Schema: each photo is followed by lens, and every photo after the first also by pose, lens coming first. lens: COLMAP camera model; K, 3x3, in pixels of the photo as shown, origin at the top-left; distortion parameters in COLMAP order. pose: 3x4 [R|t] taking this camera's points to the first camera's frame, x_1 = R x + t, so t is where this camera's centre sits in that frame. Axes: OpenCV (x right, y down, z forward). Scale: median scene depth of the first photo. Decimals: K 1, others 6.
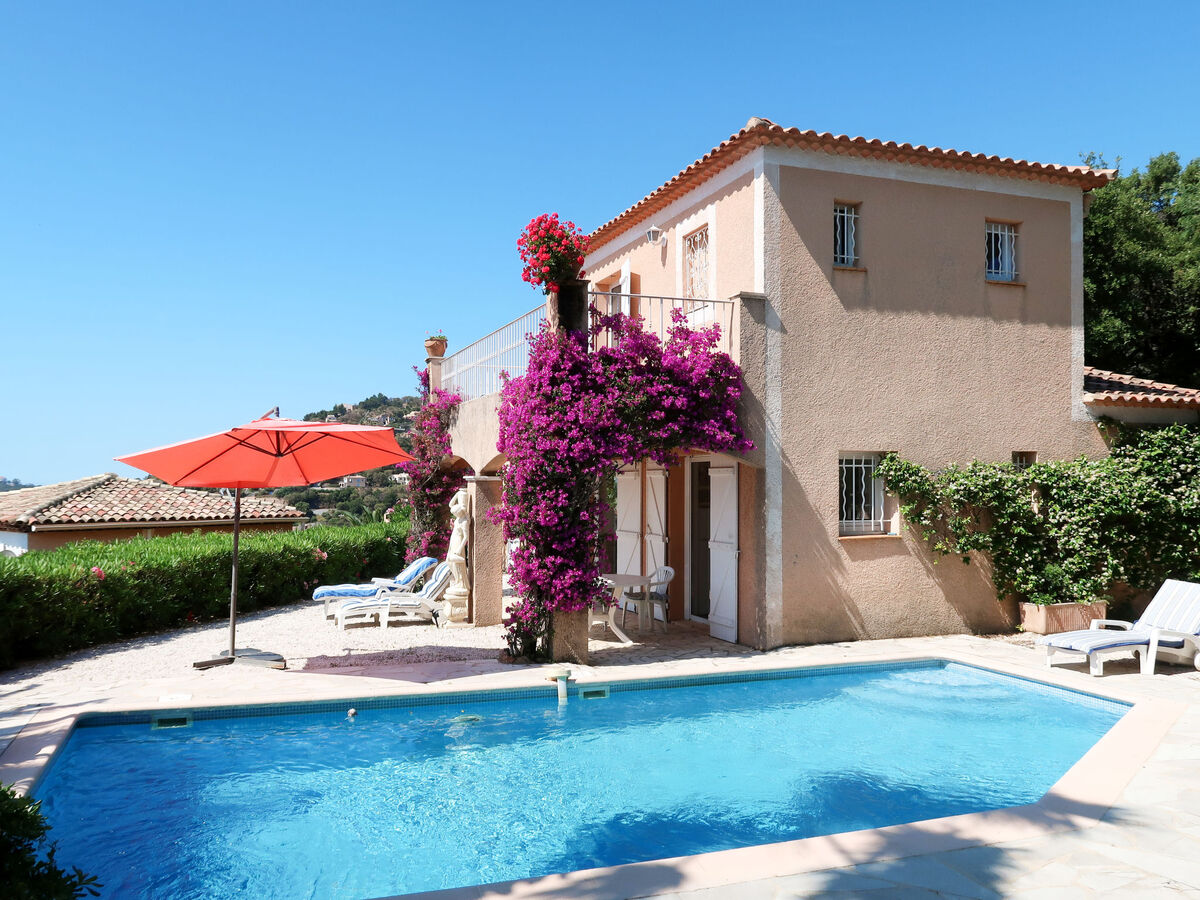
lens RADIAL K [[1026.8, 0, 606.3], [0, 1026.8, 445.8], [0, 0, 1]] dist [-0.130407, 0.090979]
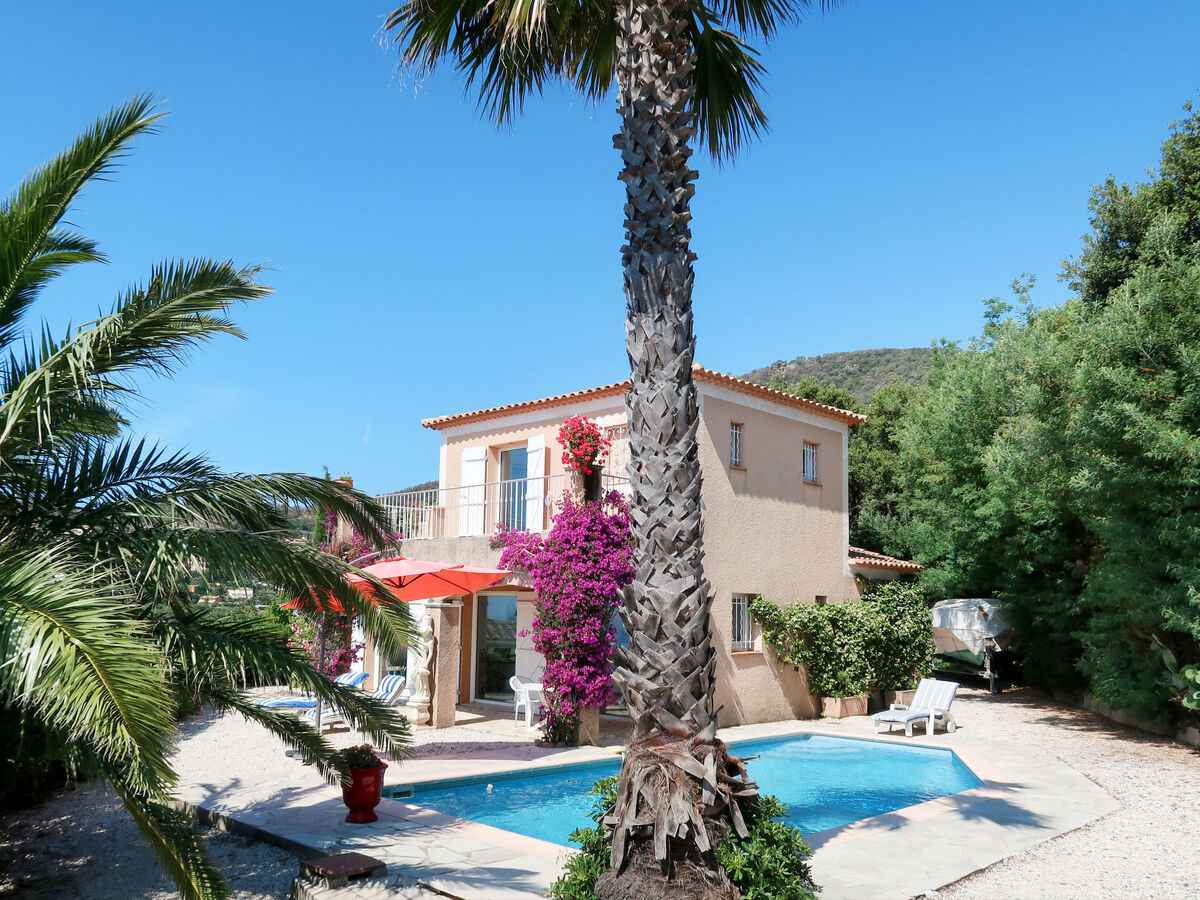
lens RADIAL K [[1026.8, 0, 606.3], [0, 1026.8, 445.8], [0, 0, 1]] dist [-0.130407, 0.090979]
pose [[0.879991, 0.095257, 0.465342, -0.619654], [-0.037944, 0.990651, -0.131034, -0.005574], [-0.473473, 0.097652, 0.875378, -0.210171]]
